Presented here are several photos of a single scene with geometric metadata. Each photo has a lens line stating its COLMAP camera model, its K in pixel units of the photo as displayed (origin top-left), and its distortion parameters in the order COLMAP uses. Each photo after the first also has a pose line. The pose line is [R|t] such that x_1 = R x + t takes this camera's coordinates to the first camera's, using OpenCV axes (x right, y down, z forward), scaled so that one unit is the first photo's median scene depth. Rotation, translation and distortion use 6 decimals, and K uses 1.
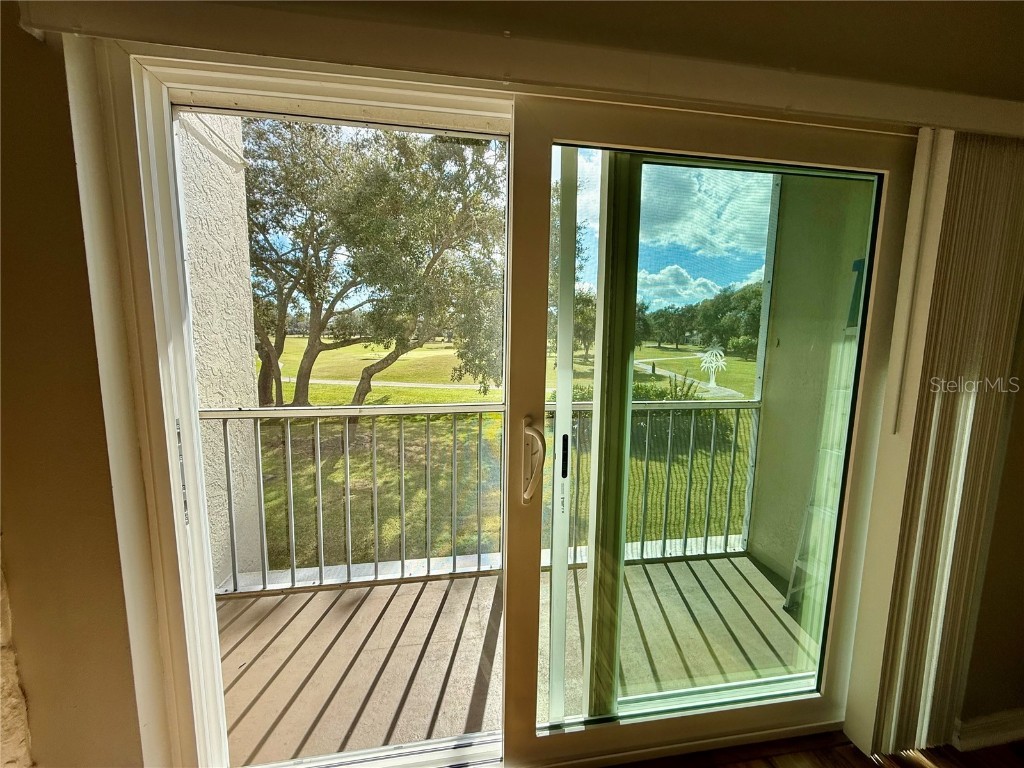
lens RADIAL K [[407.7, 0, 513.1], [0, 407.7, 384.6], [0, 0, 1]] dist [-0.001483, 0.000685]
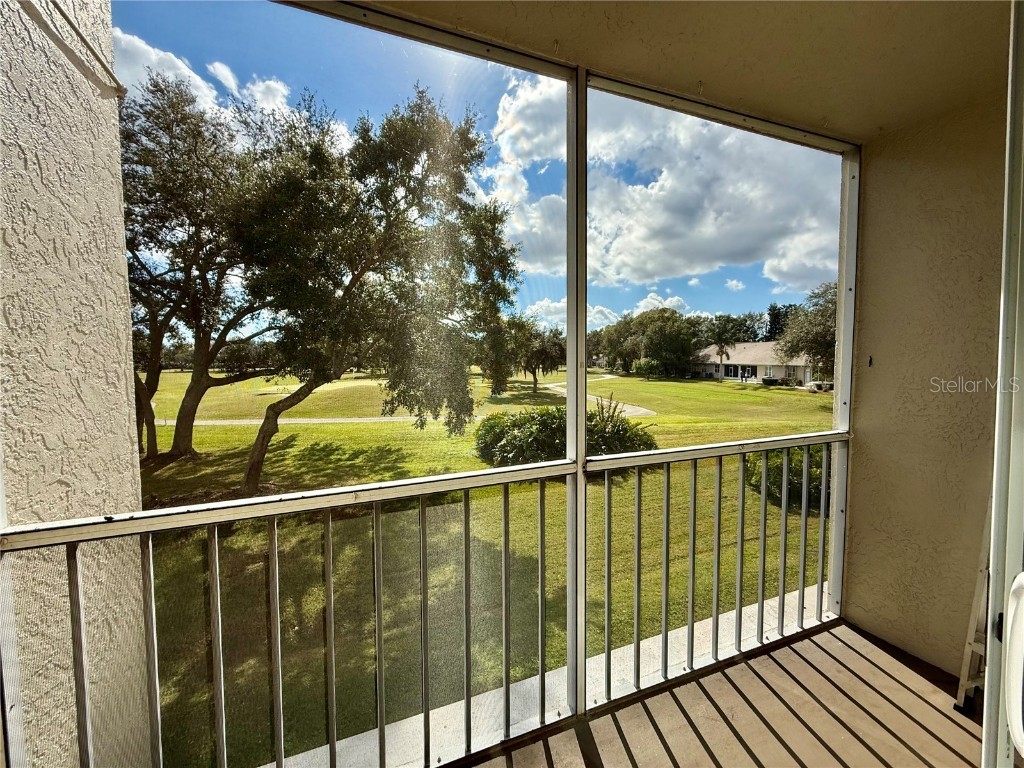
lens RADIAL K [[407.7, 0, 513.9], [0, 407.7, 383.5], [0, 0, 1]] dist [-0.001483, 0.000685]
pose [[0.977363, -0.036560, 0.208387, -0.029929], [0.050534, 0.996788, -0.062134, -0.005173], [-0.205446, 0.071258, 0.976071, 0.042206]]
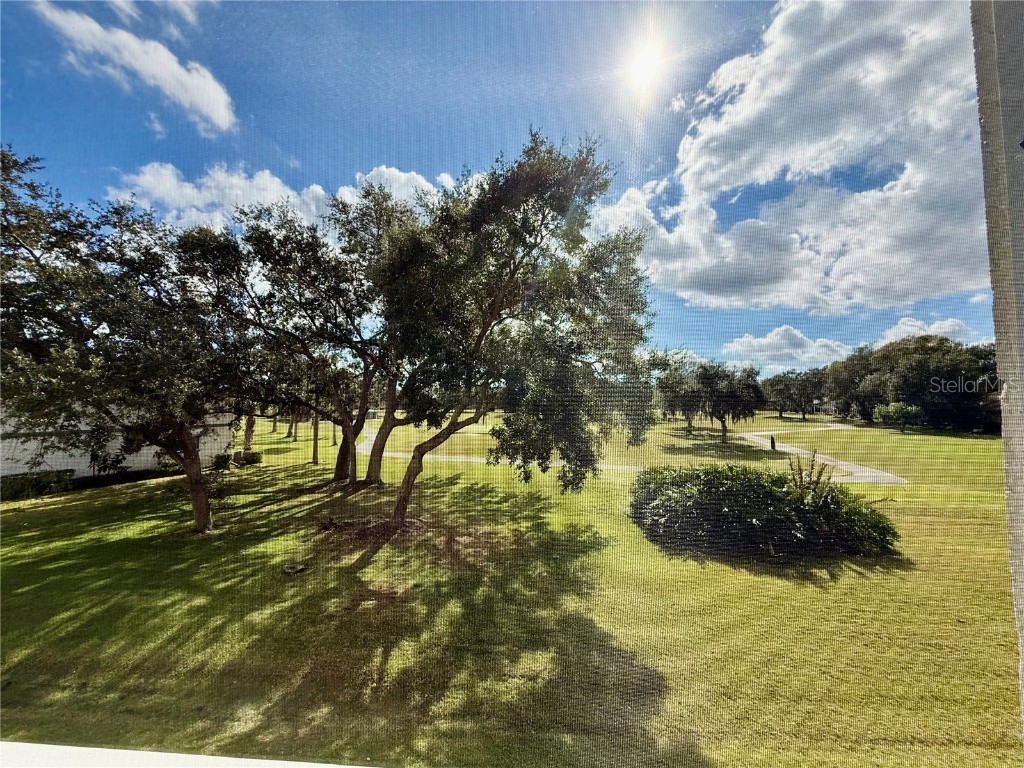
lens RADIAL K [[407.7, 0, 509.3], [0, 407.7, 369.8], [0, 0, 1]] dist [-0.001483, 0.000685]
pose [[0.970016, -0.038730, -0.239935, 0.056574], [-0.012676, 0.977816, -0.209082, -0.013500], [0.242710, 0.205855, 0.948006, 0.091767]]
